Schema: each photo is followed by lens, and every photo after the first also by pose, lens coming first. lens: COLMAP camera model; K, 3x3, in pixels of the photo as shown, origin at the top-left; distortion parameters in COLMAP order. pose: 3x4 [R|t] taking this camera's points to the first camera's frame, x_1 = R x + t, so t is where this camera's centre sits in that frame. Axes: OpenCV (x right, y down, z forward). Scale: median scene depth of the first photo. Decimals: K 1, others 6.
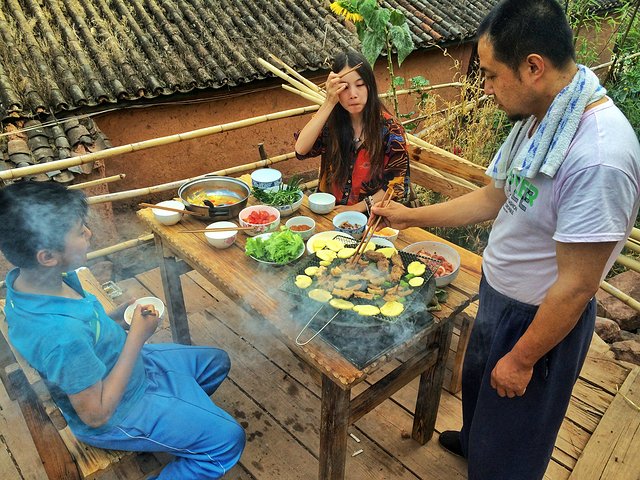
lens RADIAL K [[598.5, 0, 320.0], [0, 598.5, 240.0], [0, 0, 1]] dist [0.007120, -0.007756]
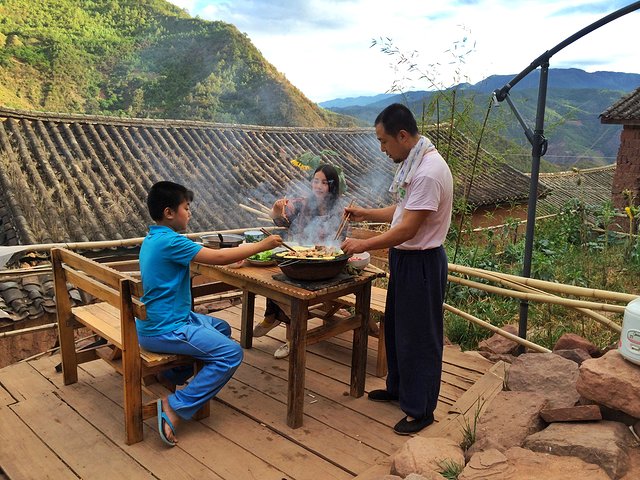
lens RADIAL K [[564.7, 0, 320.0], [0, 564.7, 240.0], [0, 0, 1]] dist [0.005995, 0.001421]
pose [[0.996952, 0.023100, 0.074520, -0.009550], [0.002327, 0.945935, -0.324348, 0.117975], [-0.077984, 0.323533, 0.942998, -0.121381]]
